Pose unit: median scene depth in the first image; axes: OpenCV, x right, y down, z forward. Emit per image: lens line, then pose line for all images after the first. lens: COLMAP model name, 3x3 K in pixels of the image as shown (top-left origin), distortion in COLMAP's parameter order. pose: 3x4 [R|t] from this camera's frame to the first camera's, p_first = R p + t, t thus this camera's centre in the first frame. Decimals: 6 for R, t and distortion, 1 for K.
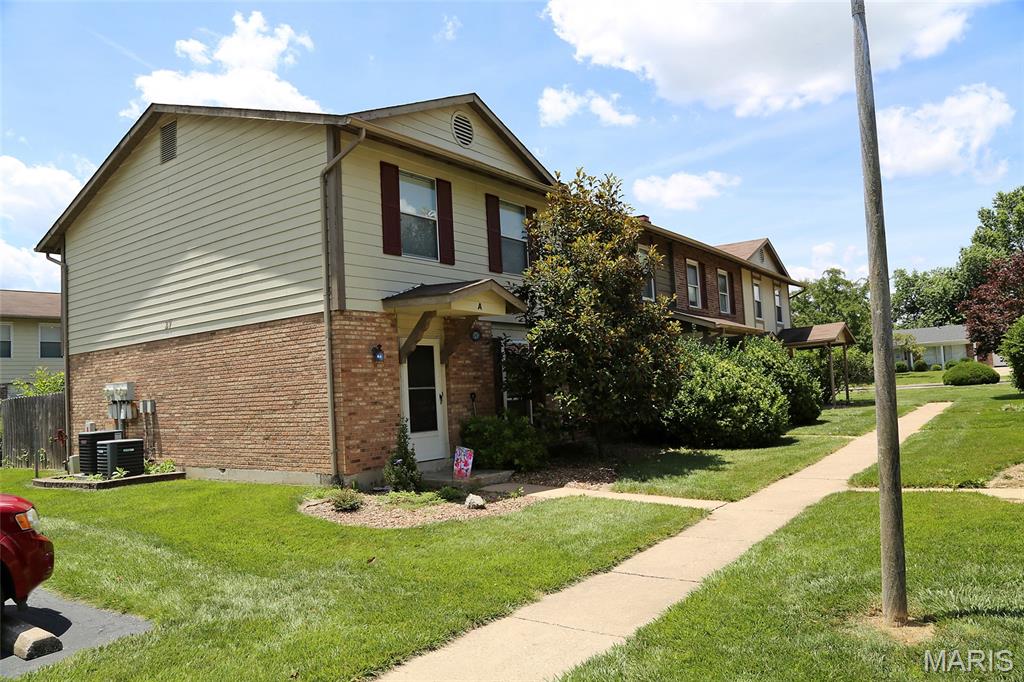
lens RADIAL K [[709.4, 0, 516.3], [0, 709.4, 343.6], [0, 0, 1]] dist [-0.117851, 0.075096]
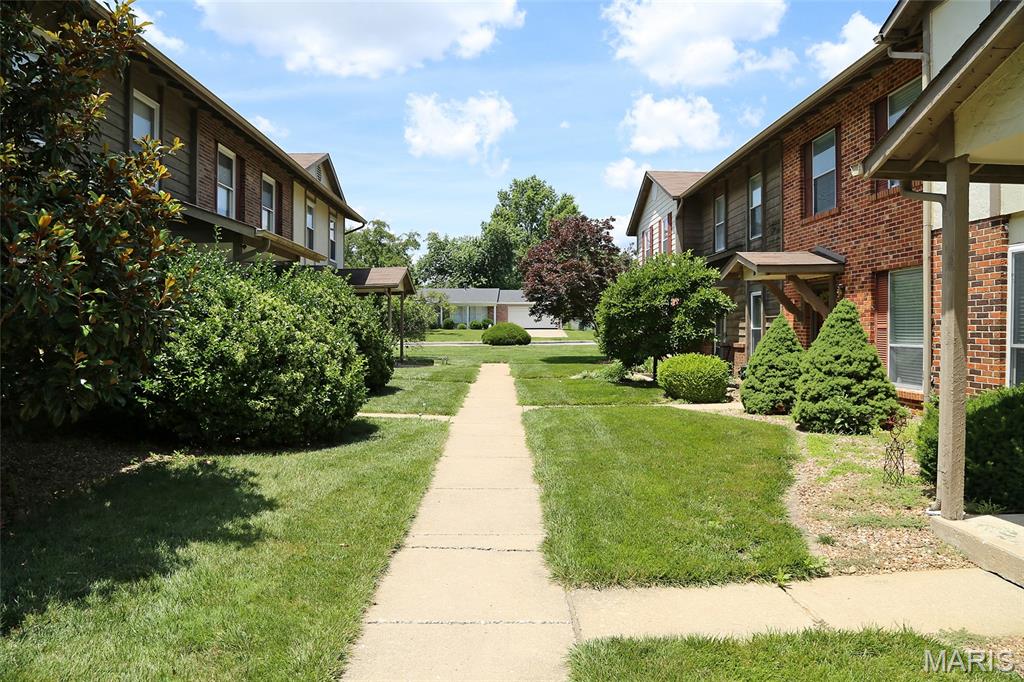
lens RADIAL K [[709.4, 0, 516.3], [0, 709.4, 343.6], [0, 0, 1]] dist [-0.117851, 0.075096]
pose [[0.798815, 0.038396, 0.600350, 0.092393], [-0.082629, 0.995505, 0.046277, 0.018340], [-0.595874, -0.086574, 0.798398, 0.329599]]
